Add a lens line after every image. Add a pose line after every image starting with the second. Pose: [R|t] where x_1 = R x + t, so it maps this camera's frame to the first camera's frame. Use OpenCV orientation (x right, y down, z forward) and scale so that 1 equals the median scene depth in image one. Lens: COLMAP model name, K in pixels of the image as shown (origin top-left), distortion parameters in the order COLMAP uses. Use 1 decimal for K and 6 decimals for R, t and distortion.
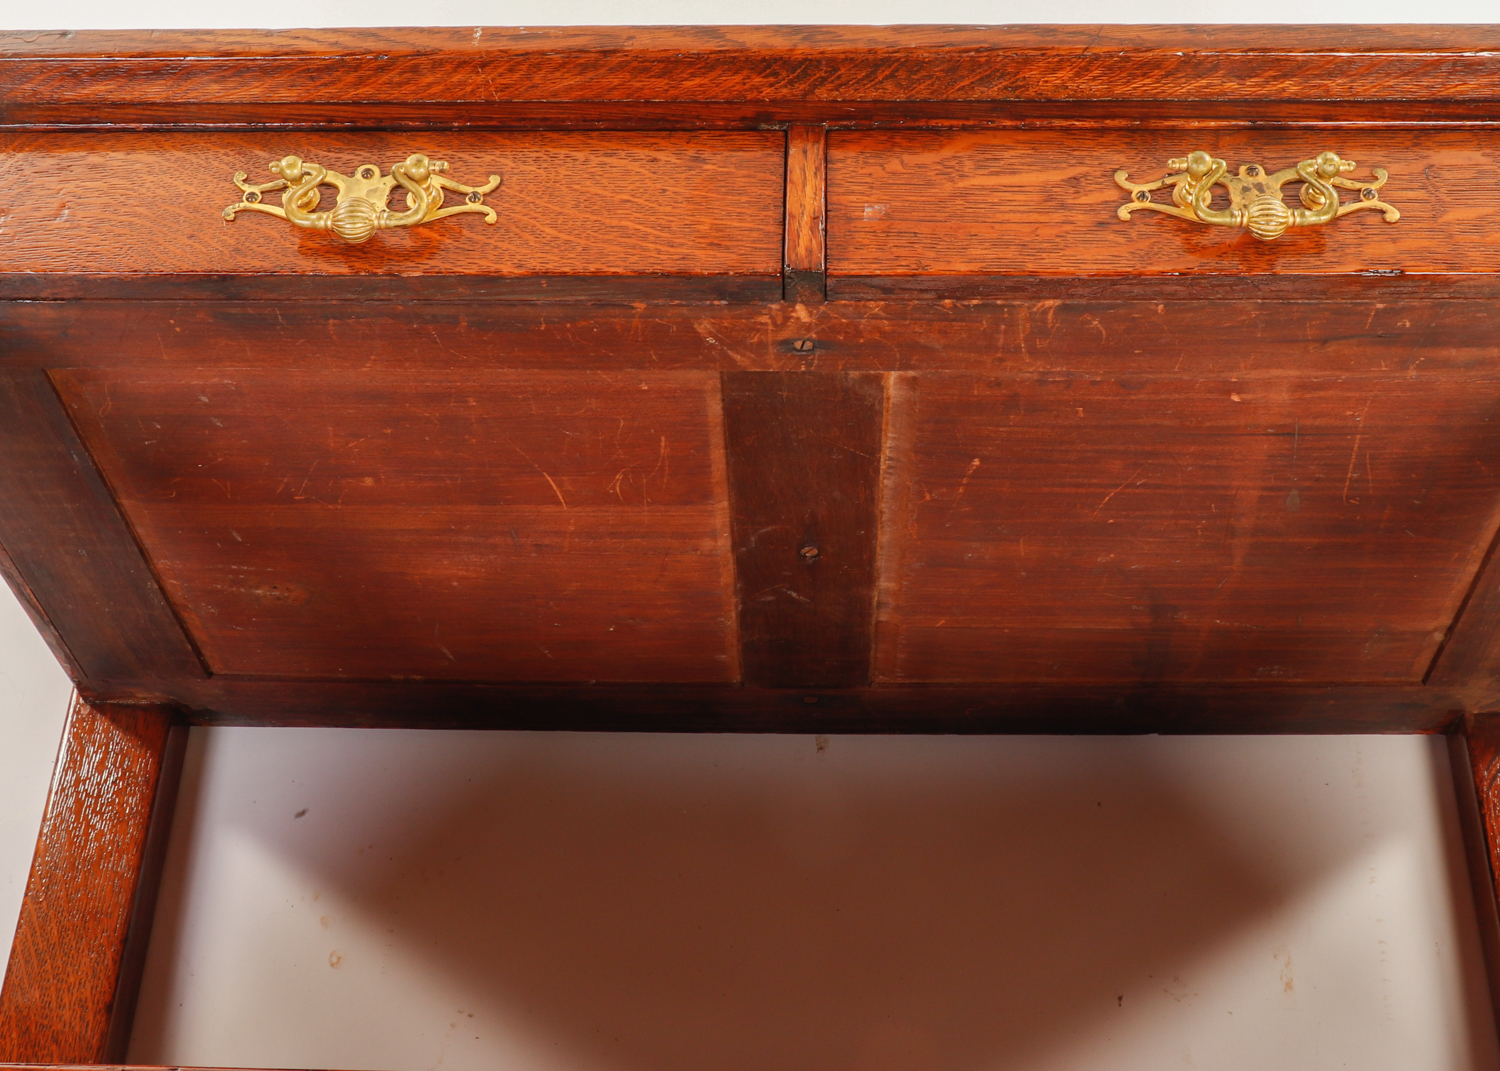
lens RADIAL K [[2164.5, 0, 737.6], [0, 2164.5, 532.4], [0, 0, 1]] dist [-0.112136, 0.000000]
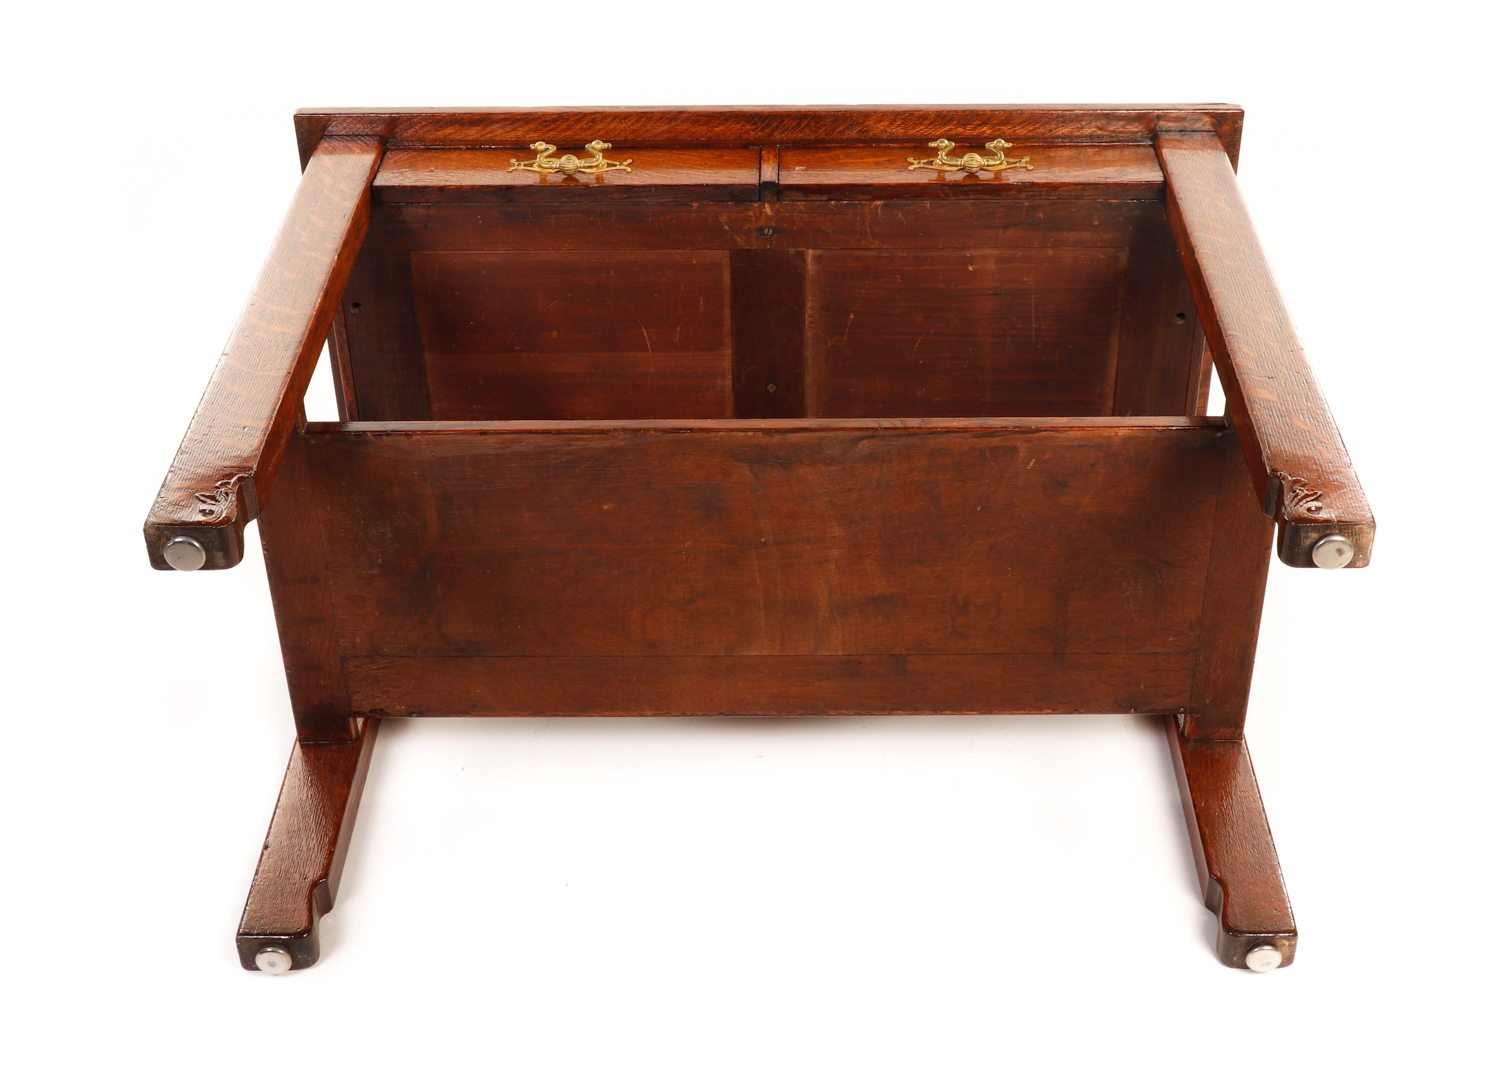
lens RADIAL K [[2164.5, 0, 758.2], [0, 2164.5, 538.2], [0, 0, 1]] dist [-0.112136, 0.000000]
pose [[0.999621, 0.009678, 0.025784, -0.033056], [0.000466, 0.930144, -0.367194, 0.994727], [-0.027536, 0.367067, 0.929787, -0.909884]]
